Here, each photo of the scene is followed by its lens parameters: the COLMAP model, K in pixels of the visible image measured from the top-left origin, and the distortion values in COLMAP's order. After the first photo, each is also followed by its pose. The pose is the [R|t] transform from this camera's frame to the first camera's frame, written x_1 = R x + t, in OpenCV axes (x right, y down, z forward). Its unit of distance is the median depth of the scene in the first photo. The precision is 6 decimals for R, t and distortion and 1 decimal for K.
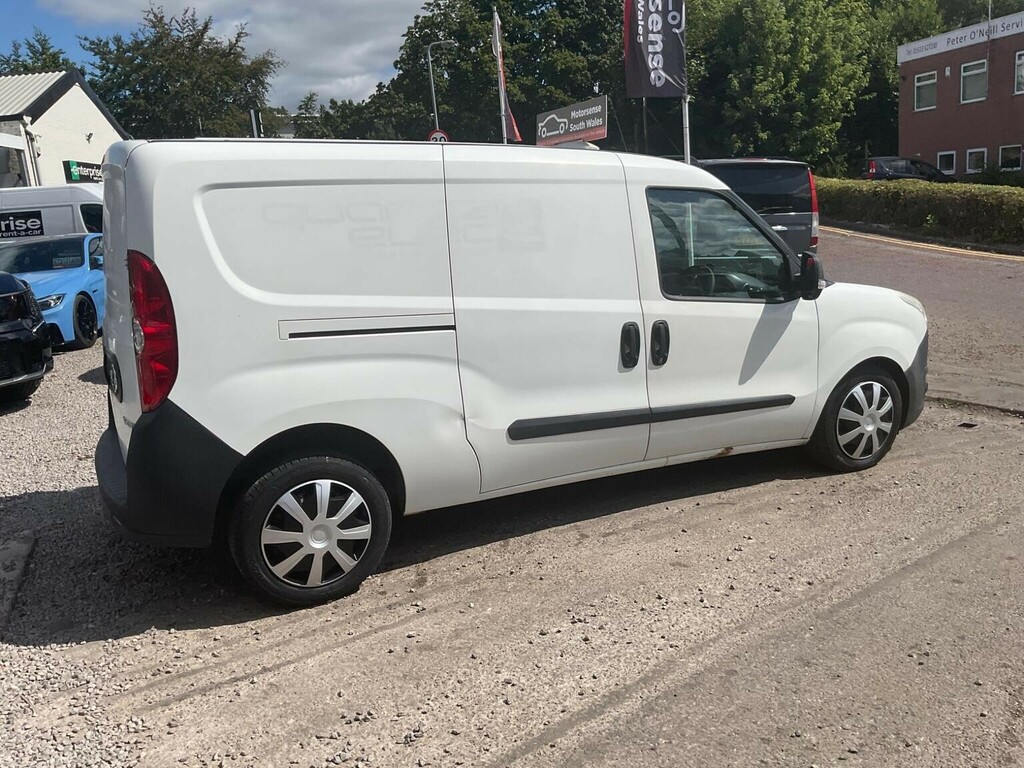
lens RADIAL K [[862.4, 0, 517.0], [0, 862.4, 380.6], [0, 0, 1]] dist [0.046600, -0.092588]
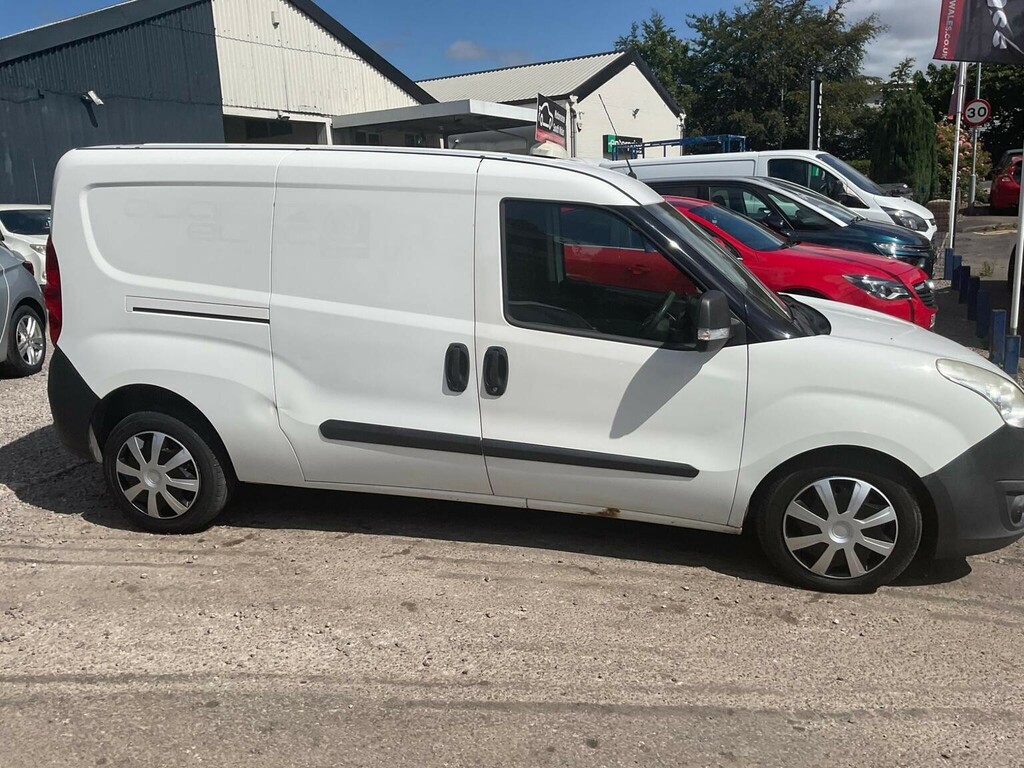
lens RADIAL K [[862.4, 0, 511.9], [0, 862.4, 388.1], [0, 0, 1]] dist [0.046600, -0.092588]
pose [[0.769196, 0.183242, -0.612177, 0.683023], [-0.157440, 0.982816, 0.096362, -0.107557], [0.619315, 0.022260, 0.784827, 0.280809]]
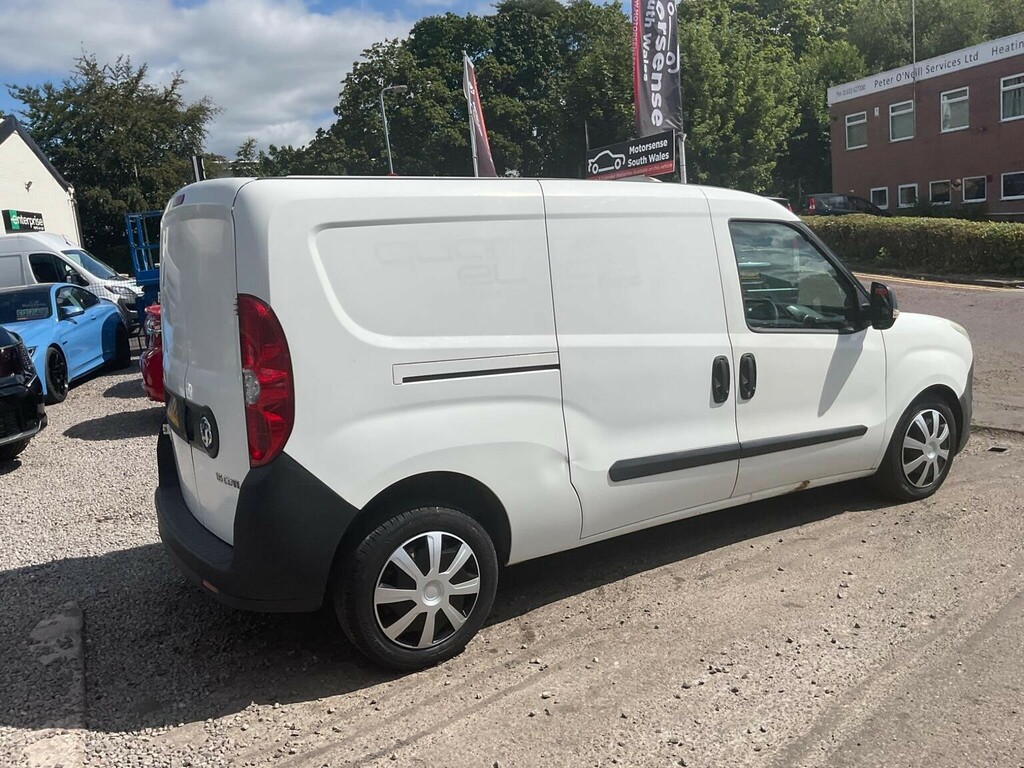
lens RADIAL K [[862.4, 0, 517.3], [0, 862.4, 377.9], [0, 0, 1]] dist [0.046600, -0.092588]
pose [[0.996734, -0.030730, 0.074676, -0.155851], [0.034411, 0.998229, -0.048519, -0.003109], [-0.073053, 0.050931, 0.996027, 0.038314]]
